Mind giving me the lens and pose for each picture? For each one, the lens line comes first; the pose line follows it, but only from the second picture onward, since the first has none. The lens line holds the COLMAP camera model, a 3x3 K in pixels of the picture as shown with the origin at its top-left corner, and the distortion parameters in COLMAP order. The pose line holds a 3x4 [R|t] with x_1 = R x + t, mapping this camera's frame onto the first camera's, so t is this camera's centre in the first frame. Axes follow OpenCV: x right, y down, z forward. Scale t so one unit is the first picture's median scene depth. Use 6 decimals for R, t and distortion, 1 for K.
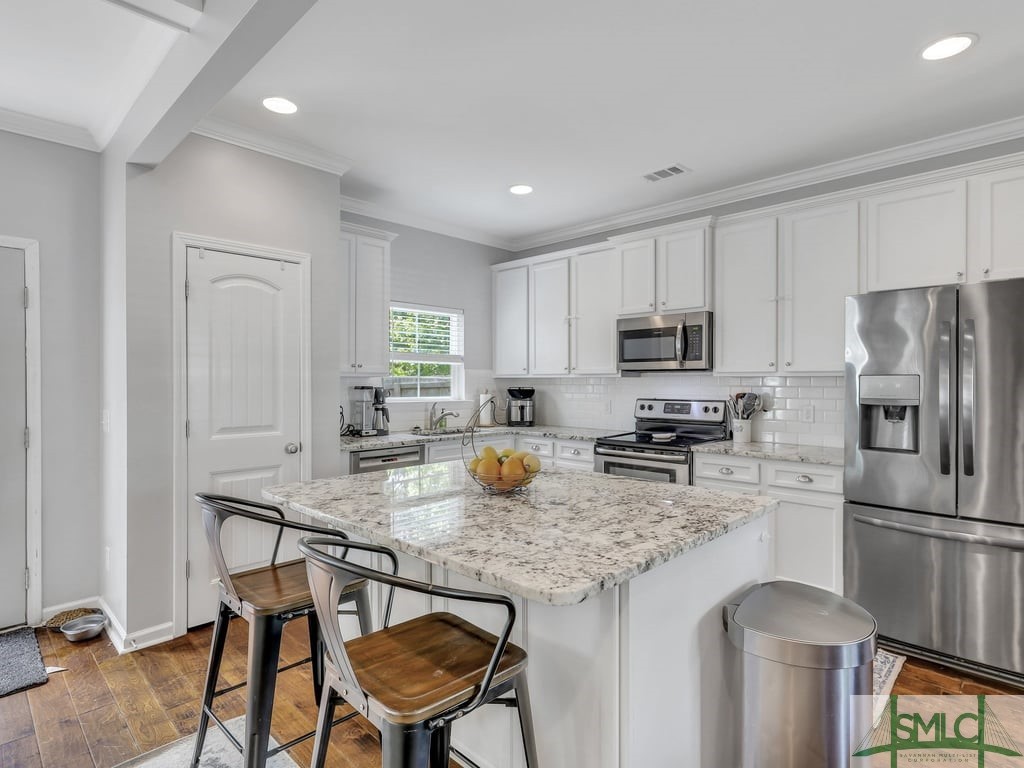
lens RADIAL K [[548.7, 0, 512.0], [0, 548.7, 384.0], [0, 0, 1]] dist [-0.000736, -0.000077]
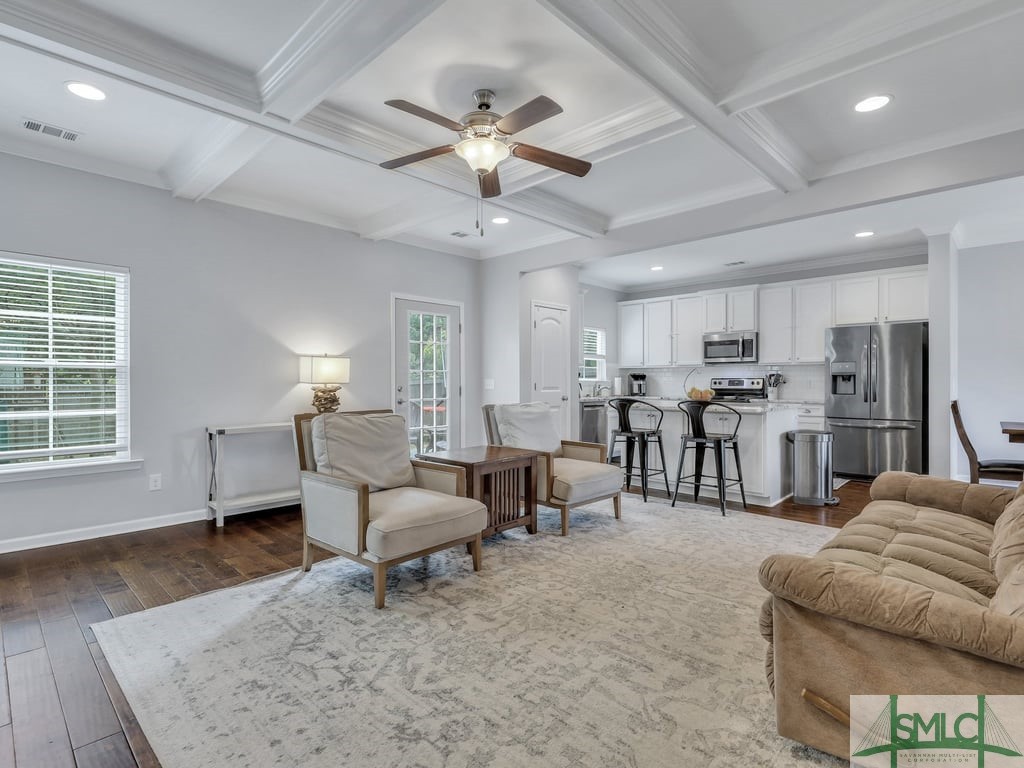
lens RADIAL K [[531.1, 0, 506.3], [0, 531.1, 386.0], [0, 0, 1]] dist [-0.001260, 0.000074]
pose [[0.999964, 0.000835, 0.008472, -0.534435], [-0.000828, 0.999999, -0.000774, 0.060439], [-0.008473, 0.000767, 0.999964, -0.866163]]
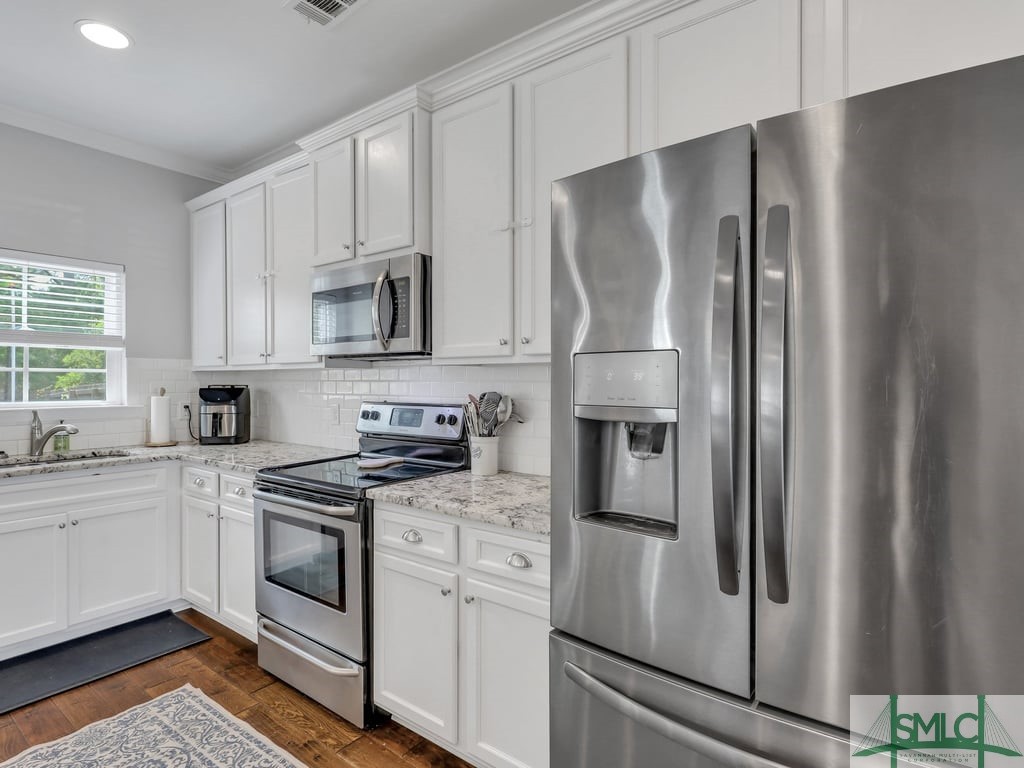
lens RADIAL K [[548.7, 0, 512.0], [0, 548.7, 384.0], [0, 0, 1]] dist [-0.000736, -0.000077]
pose [[0.992185, -0.004952, 0.124678, 0.365949], [0.004406, 0.999979, 0.004657, 0.004167], [-0.124699, -0.004071, 0.992186, 0.389192]]
